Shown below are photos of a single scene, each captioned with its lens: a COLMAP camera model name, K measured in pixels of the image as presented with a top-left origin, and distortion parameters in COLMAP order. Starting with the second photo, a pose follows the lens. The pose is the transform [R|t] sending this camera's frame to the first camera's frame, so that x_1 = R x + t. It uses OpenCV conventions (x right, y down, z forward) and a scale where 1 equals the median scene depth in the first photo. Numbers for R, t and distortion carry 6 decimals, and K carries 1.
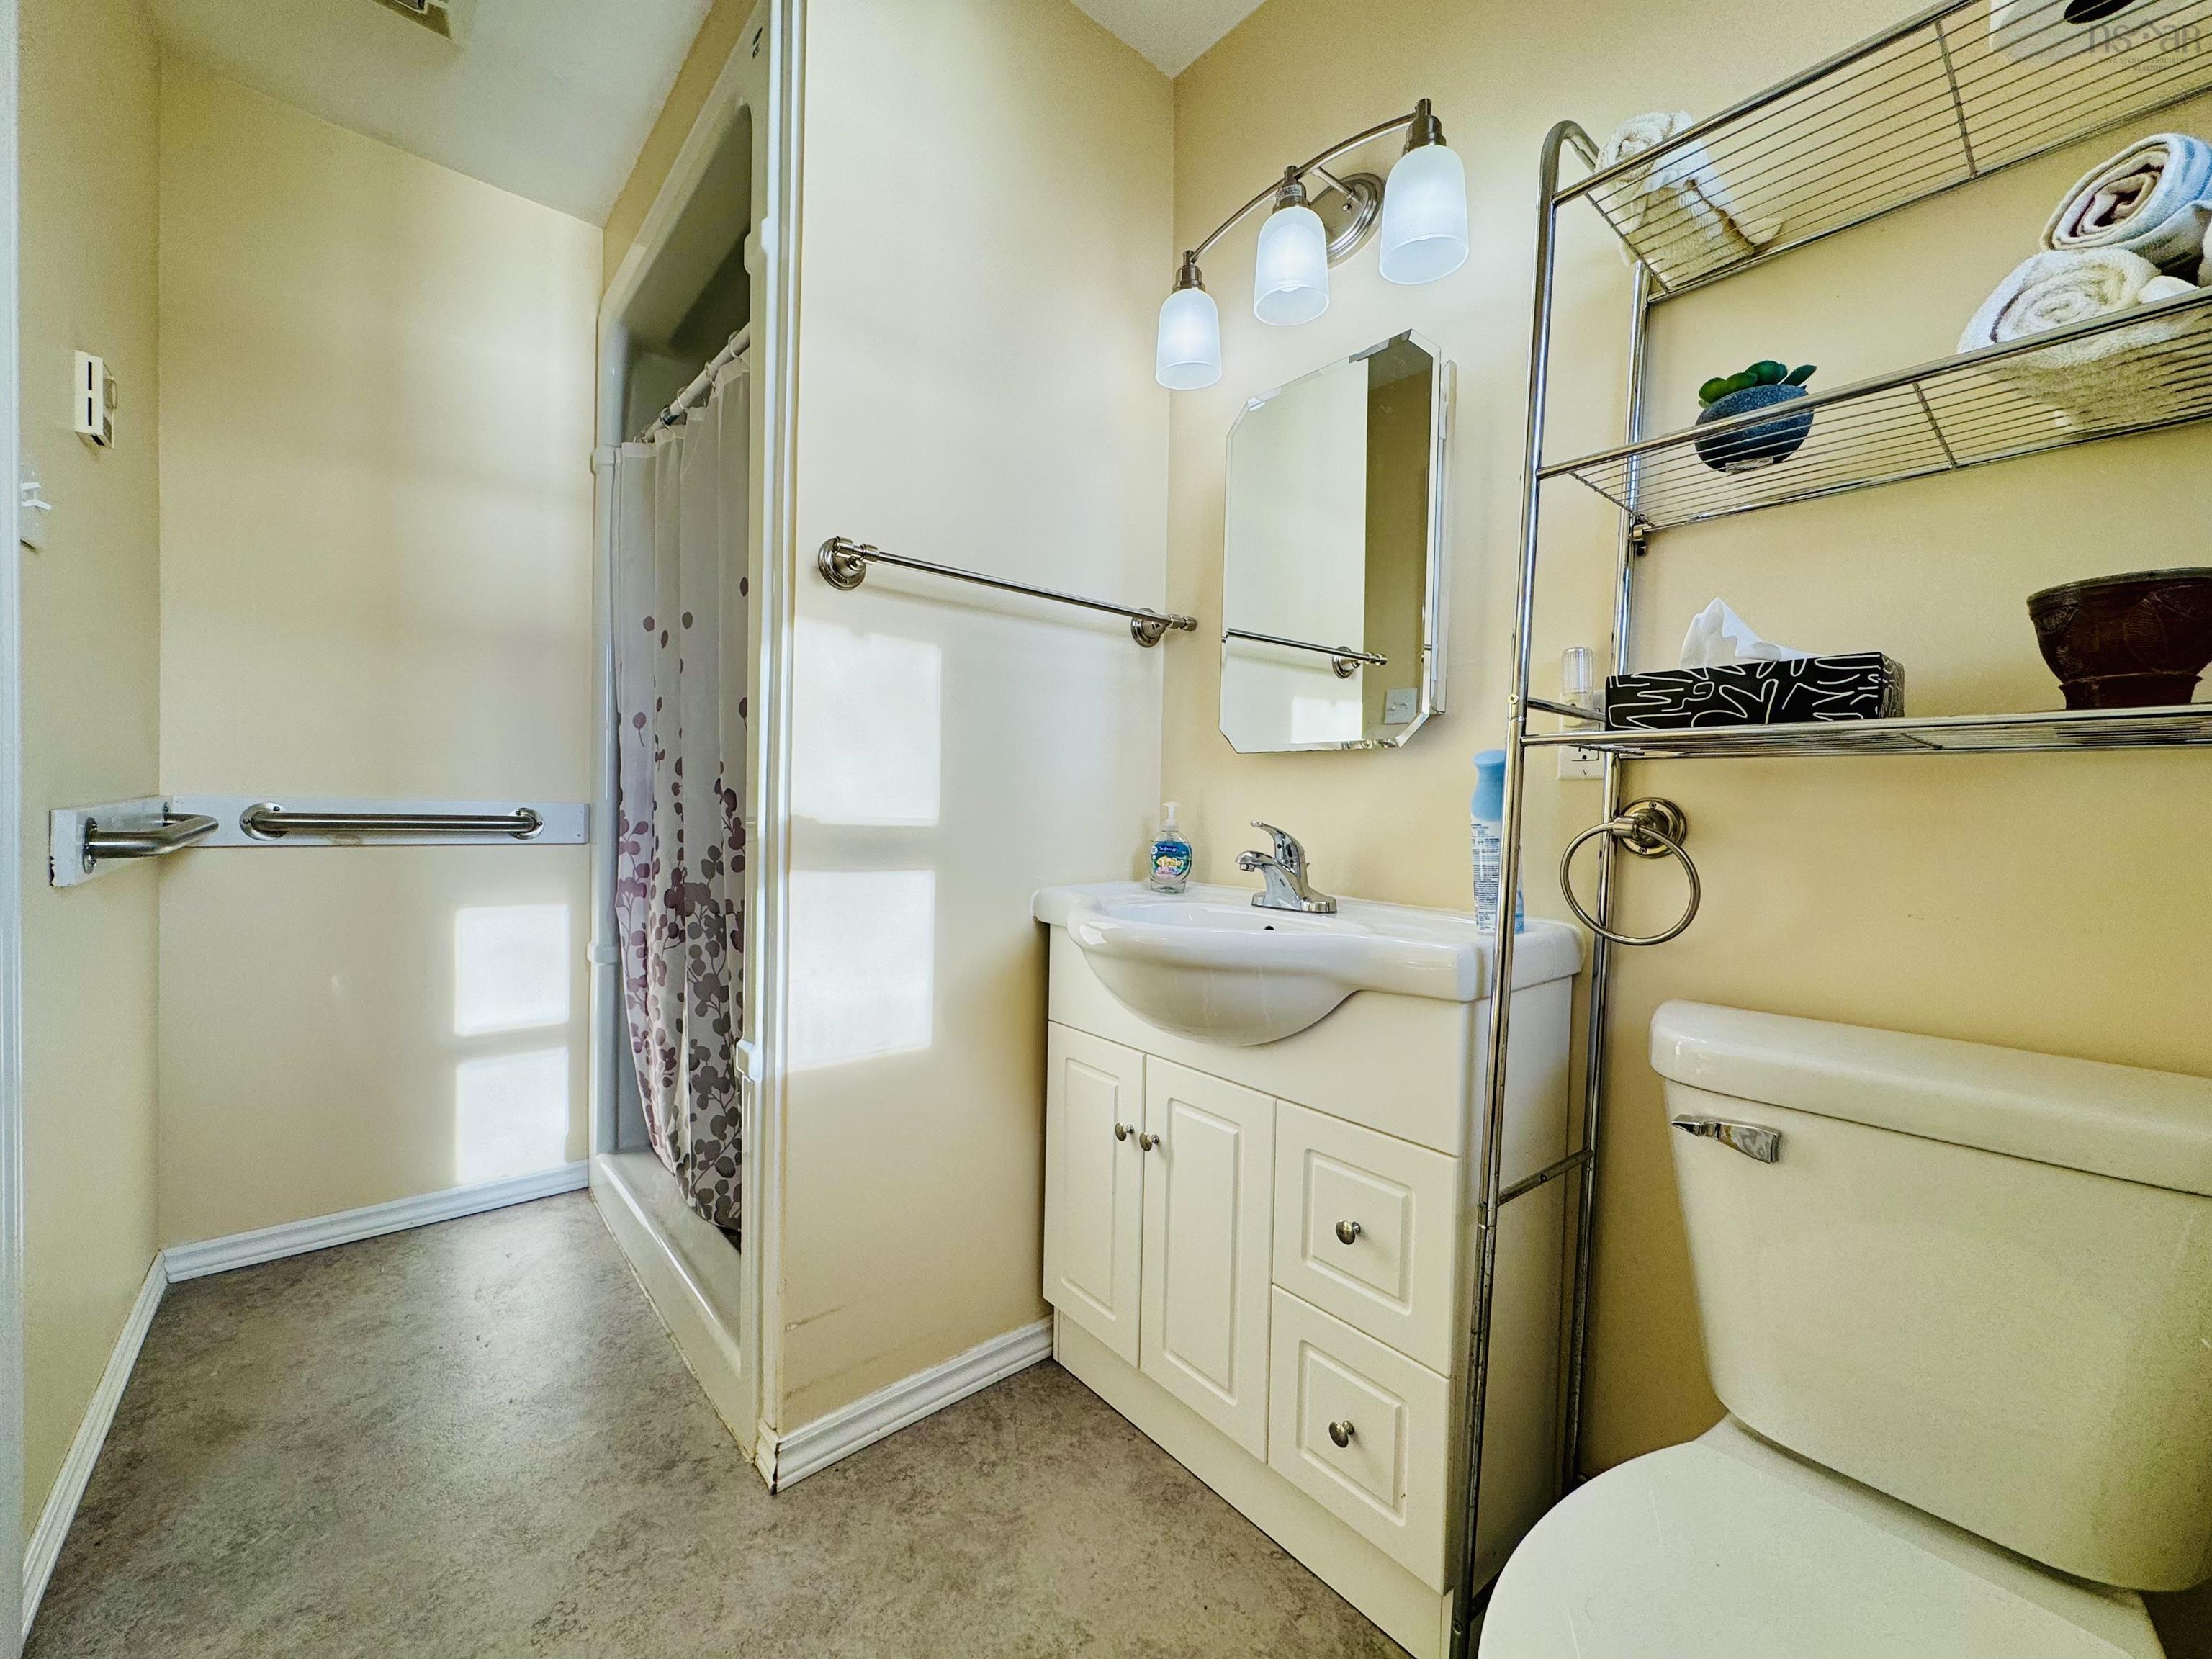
lens RADIAL K [[881.5, 0, 1106.6], [0, 881.5, 833.0], [0, 0, 1]] dist [-0.000649, -0.000570]
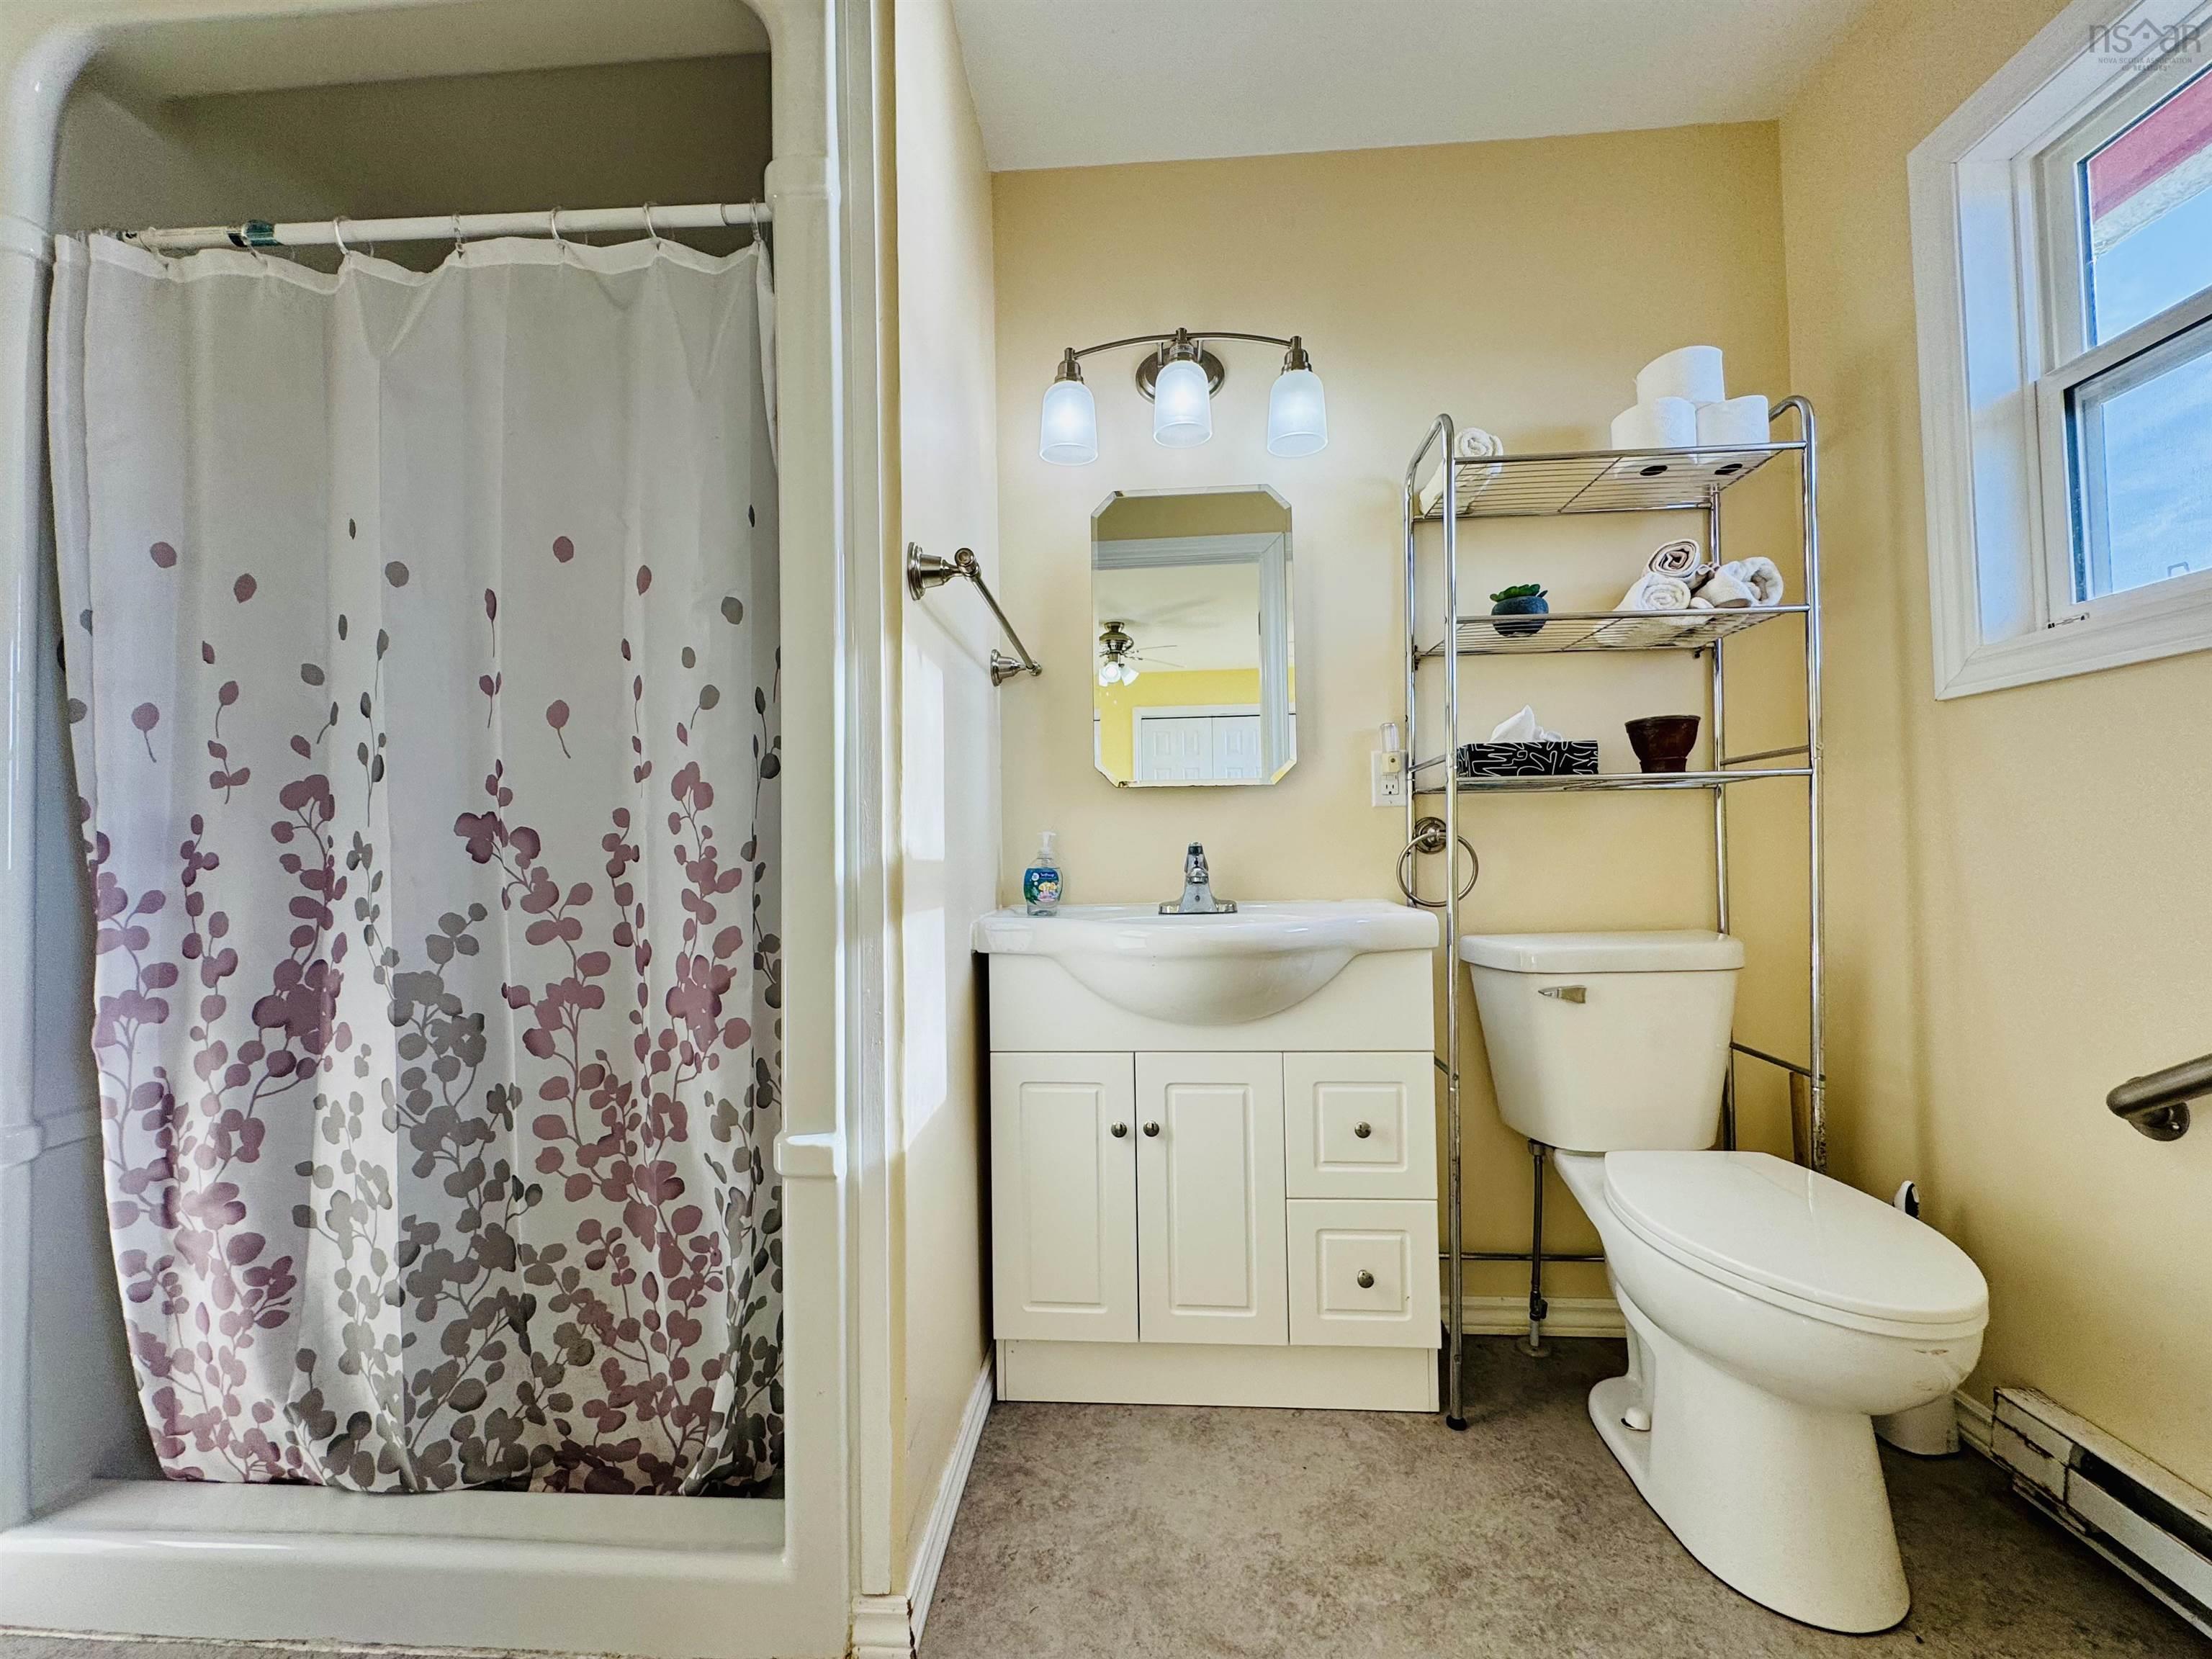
lens RADIAL K [[881.5, 0, 1106.1], [0, 881.5, 830.0], [0, 0, 1]] dist [-0.000649, -0.000570]
pose [[0.695156, -0.019414, 0.718597, -0.749431], [0.055604, 0.998093, -0.026824, -0.004200], [-0.716705, 0.058604, 0.694909, 0.219513]]
